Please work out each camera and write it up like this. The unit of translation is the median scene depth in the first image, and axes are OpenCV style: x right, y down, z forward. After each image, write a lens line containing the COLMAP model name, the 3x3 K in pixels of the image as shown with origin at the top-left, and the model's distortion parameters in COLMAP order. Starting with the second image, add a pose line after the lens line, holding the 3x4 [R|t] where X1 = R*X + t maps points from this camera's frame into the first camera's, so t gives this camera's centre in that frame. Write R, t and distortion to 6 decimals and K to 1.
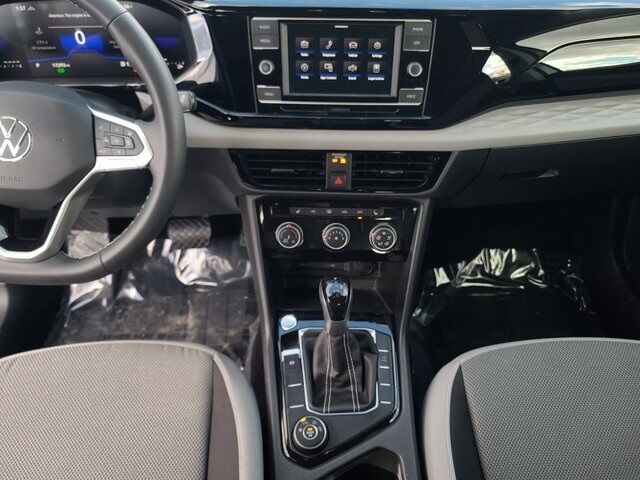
lens RADIAL K [[535.2, 0, 322.0], [0, 535.2, 235.3], [0, 0, 1]] dist [0.006062, 0.001988]
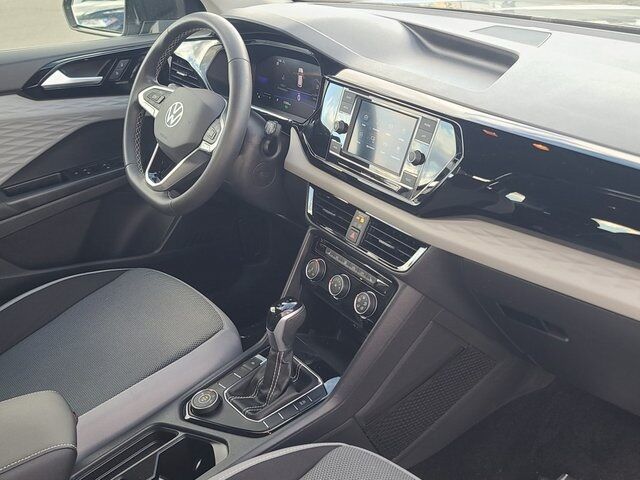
lens RADIAL K [[535.2, 0, 322.0], [0, 535.2, 235.3], [0, 0, 1]] dist [0.006062, 0.001988]
pose [[0.620238, 0.365923, -0.693834, 0.756283], [-0.500493, 0.865692, 0.009154, -0.078903], [0.603996, 0.341581, 0.720077, 0.153548]]
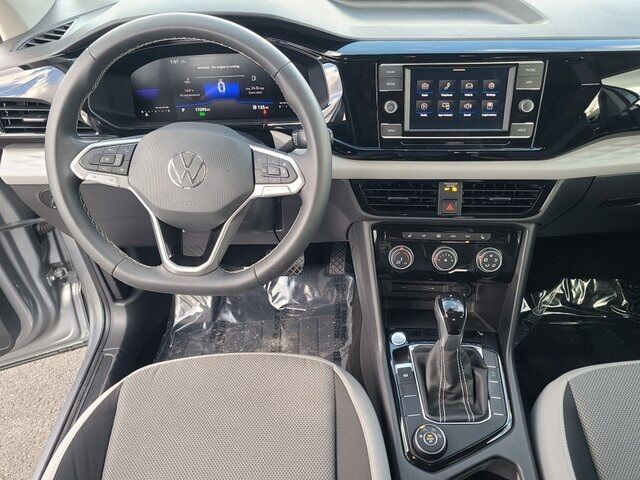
lens RADIAL K [[523.9, 0, 320.0], [0, 523.9, 240.0], [0, 0, 1]] dist [0.023878, -0.004035]
pose [[0.996643, 0.001125, -0.081859, -0.144719], [-0.006646, 0.997717, -0.067205, 0.038598], [0.081596, 0.067523, 0.994376, -0.088524]]
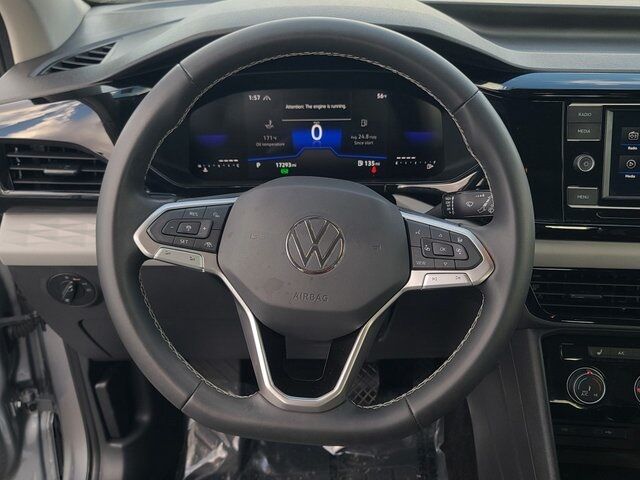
lens RADIAL K [[664.9, 0, 320.0], [0, 664.9, 240.0], [0, 0, 1]] dist [0.013024, 0.011589]
pose [[0.998165, 0.008531, -0.059944, -0.383955], [-0.022125, 0.972950, -0.229954, 0.024471], [0.056361, 0.230858, 0.971354, 0.052958]]
